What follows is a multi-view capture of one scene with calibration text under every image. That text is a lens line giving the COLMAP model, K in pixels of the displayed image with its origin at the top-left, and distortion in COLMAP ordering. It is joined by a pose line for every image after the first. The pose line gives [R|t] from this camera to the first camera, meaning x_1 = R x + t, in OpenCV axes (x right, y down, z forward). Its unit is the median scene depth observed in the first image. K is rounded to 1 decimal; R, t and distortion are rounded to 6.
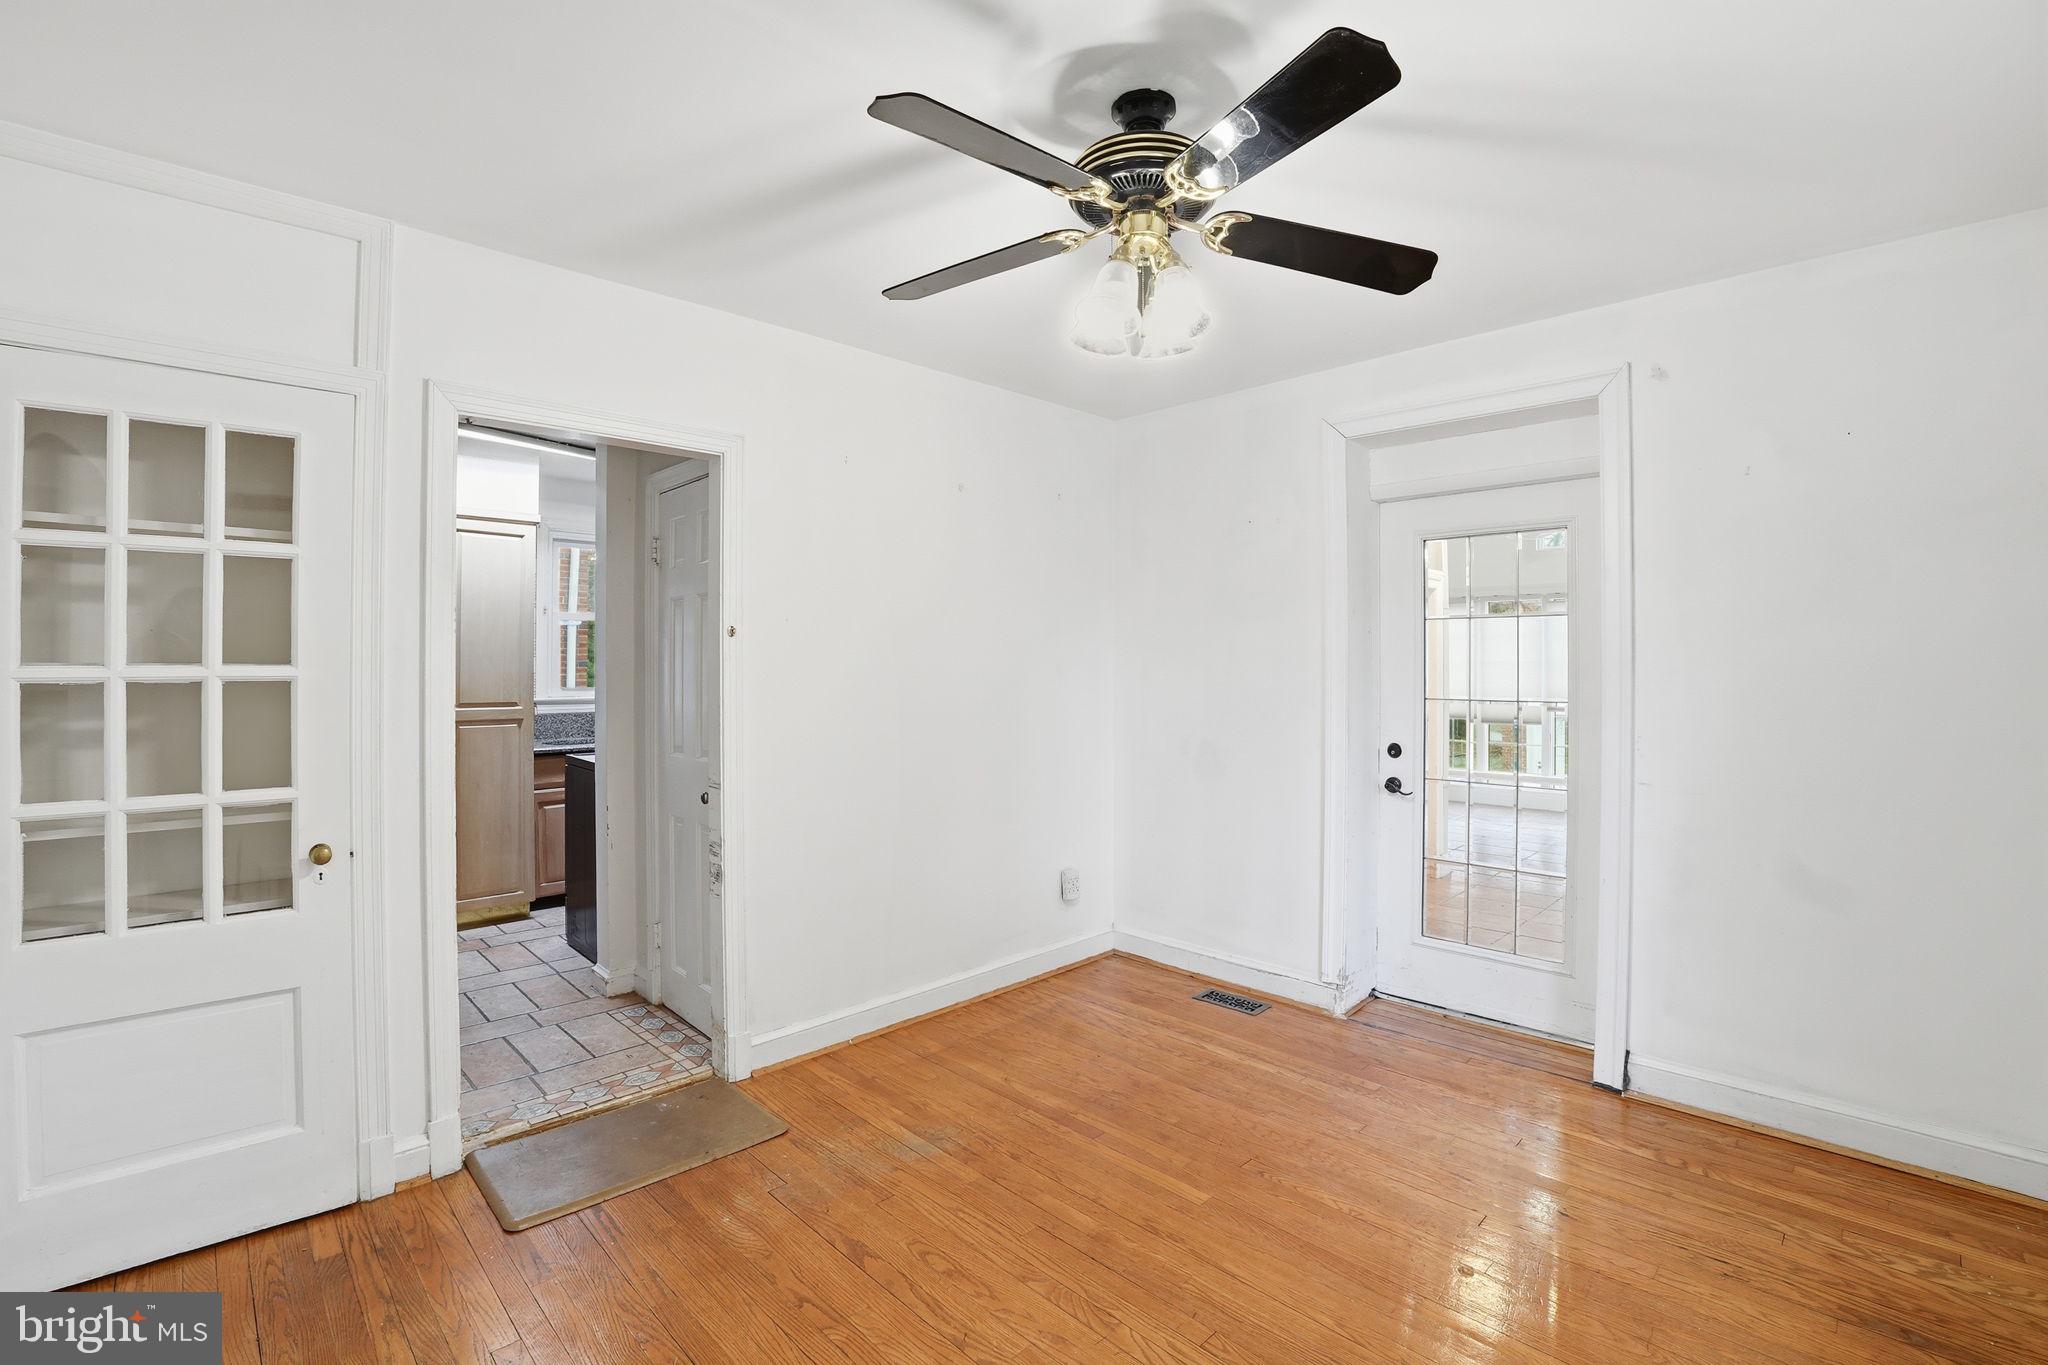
lens RADIAL K [[923.3, 0, 1027.8], [0, 923.3, 675.1], [0, 0, 1]] dist [-0.064998, 0.012756]
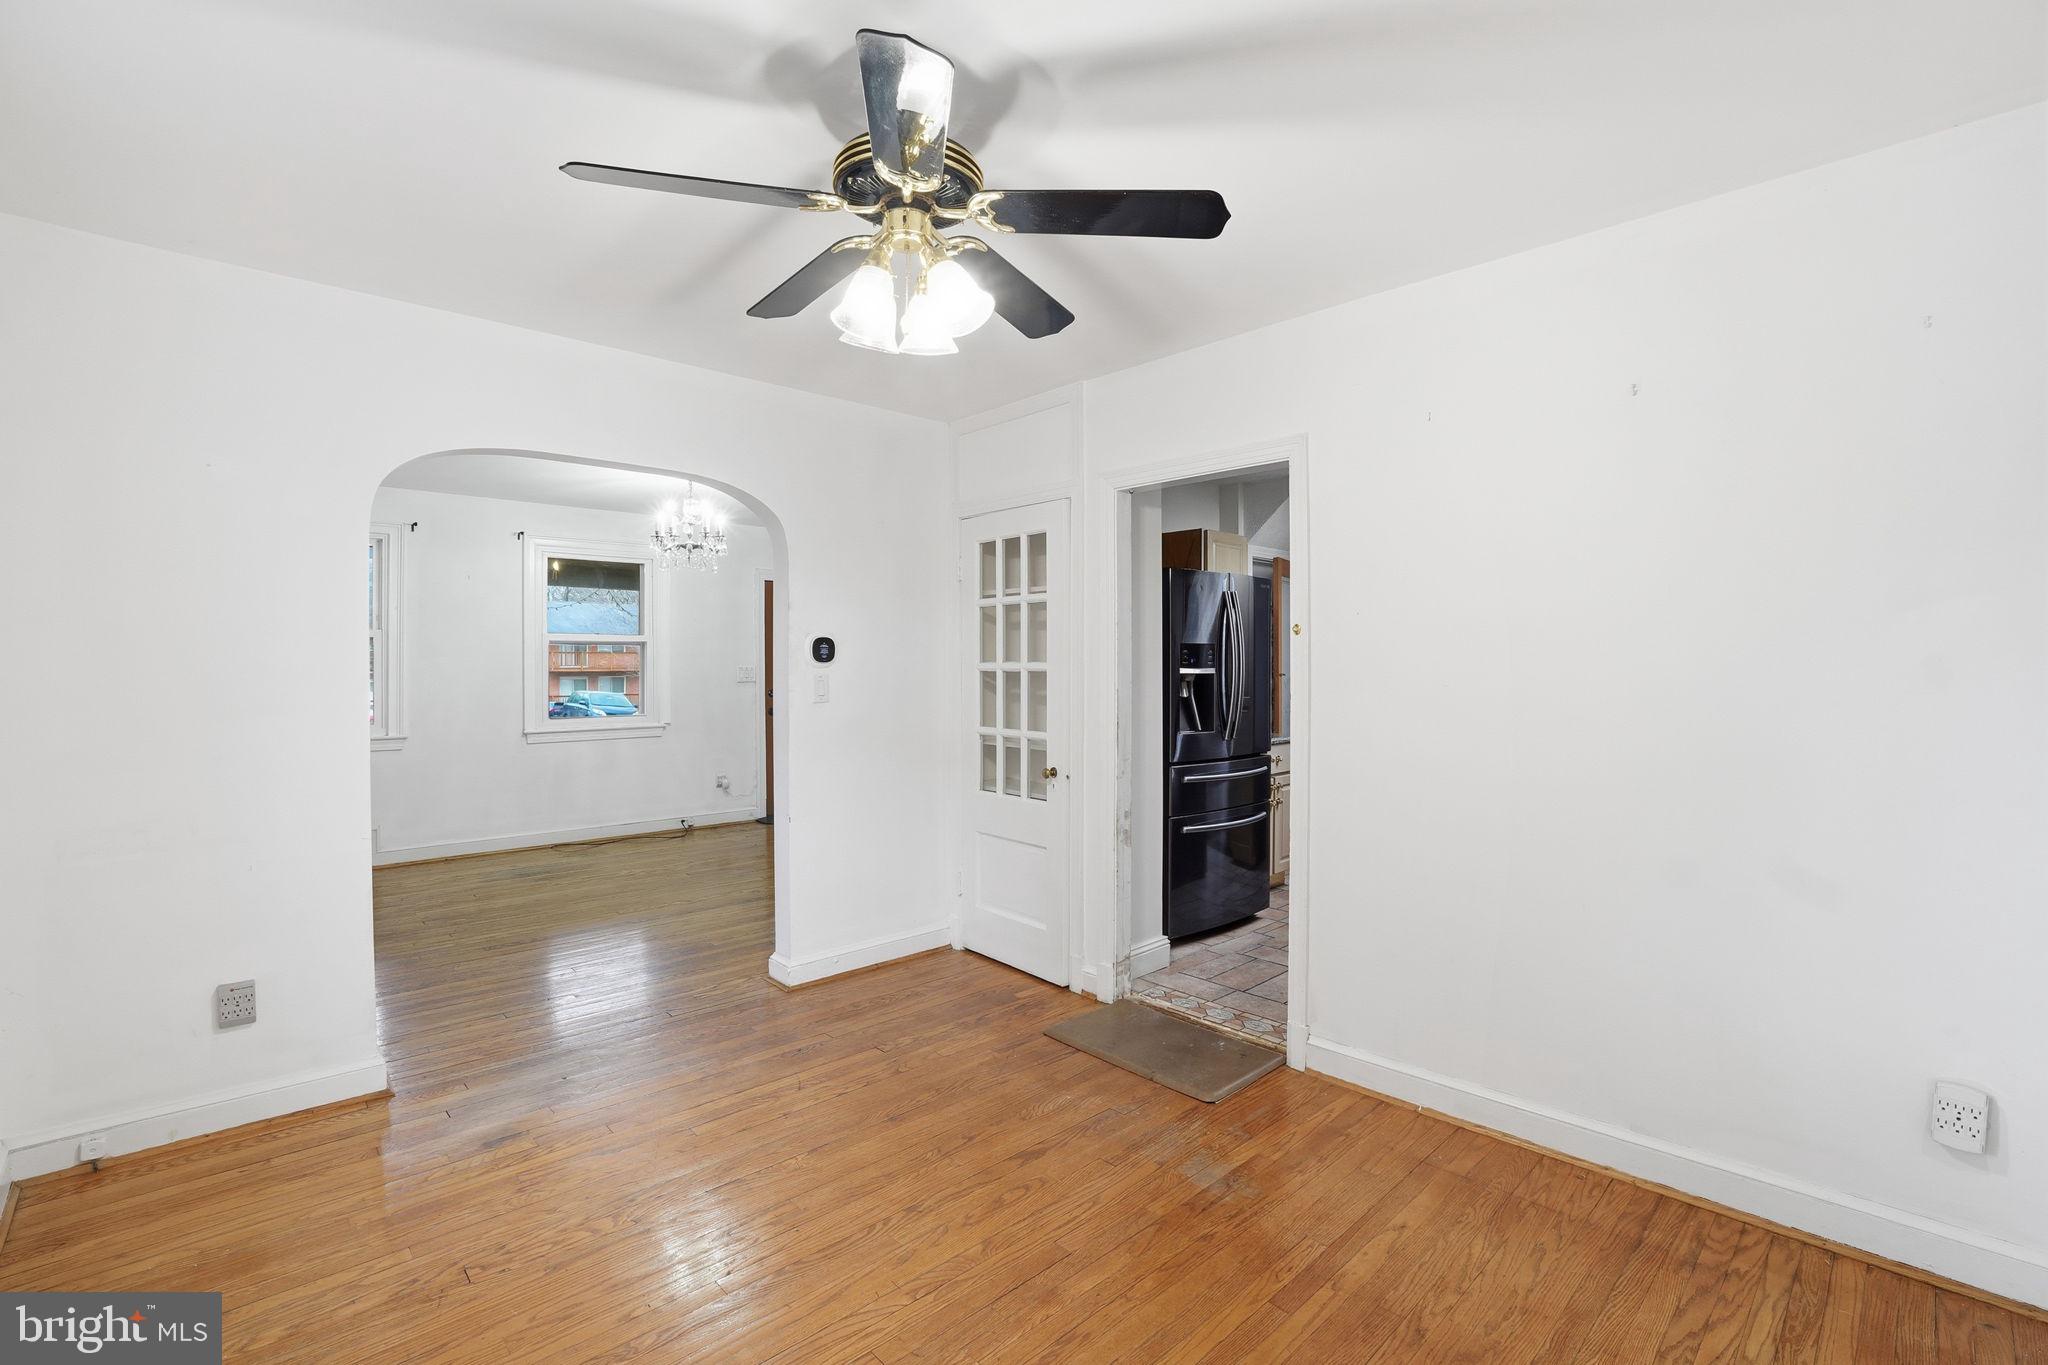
lens RADIAL K [[923.3, 0, 1027.8], [0, 923.3, 675.1], [0, 0, 1]] dist [-0.064998, 0.012756]
pose [[-0.033723, 0.013768, -0.999336, 0.955224], [-0.009455, 0.999856, 0.014094, -0.010011], [0.999386, 0.009924, -0.033588, 0.984262]]
